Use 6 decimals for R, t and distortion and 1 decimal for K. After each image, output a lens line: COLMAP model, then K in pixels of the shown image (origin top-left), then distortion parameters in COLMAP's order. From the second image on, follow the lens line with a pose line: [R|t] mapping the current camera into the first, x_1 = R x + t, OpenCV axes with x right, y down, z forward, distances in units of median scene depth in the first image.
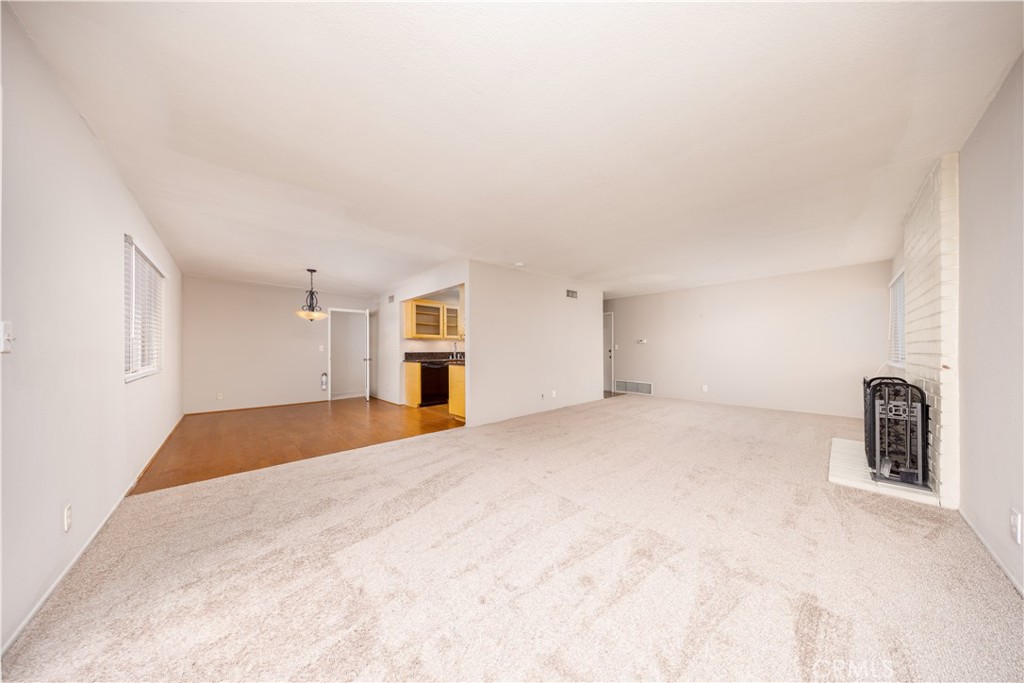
lens RADIAL K [[301.7, 0, 514.8], [0, 301.7, 348.3], [0, 0, 1]] dist [-0.000694, -0.000050]
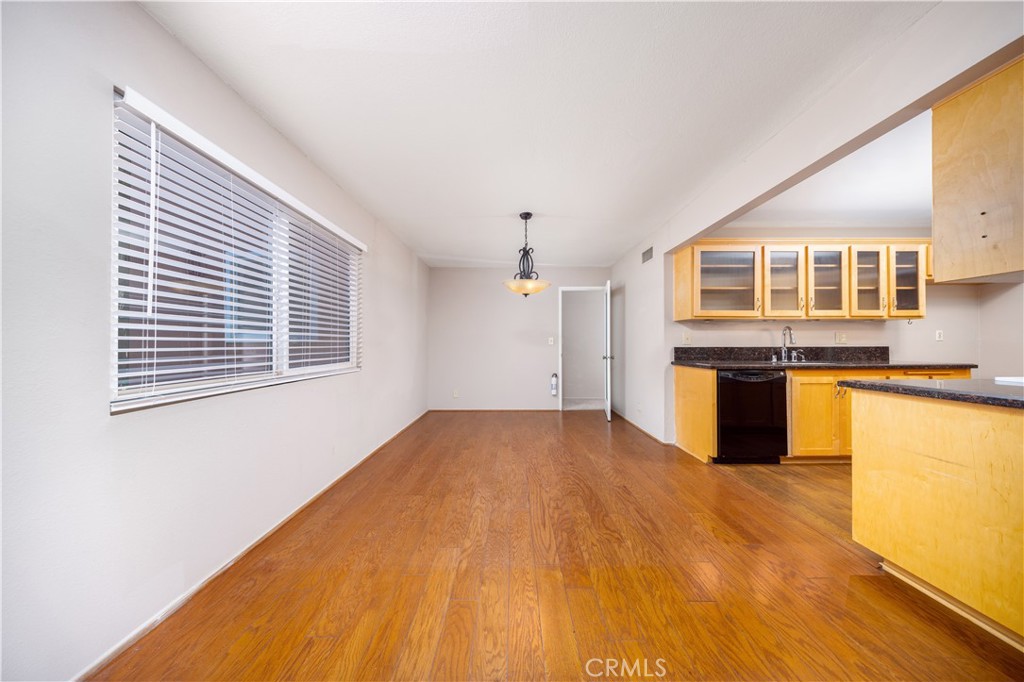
lens RADIAL K [[301.7, 0, 515.1], [0, 301.7, 342.2], [0, 0, 1]] dist [-0.000694, -0.000050]
pose [[0.734256, -0.002406, -0.678869, -0.204239], [0.001237, 0.999997, -0.002205, 0.005515], [0.678872, 0.000779, 0.734256, 0.405808]]
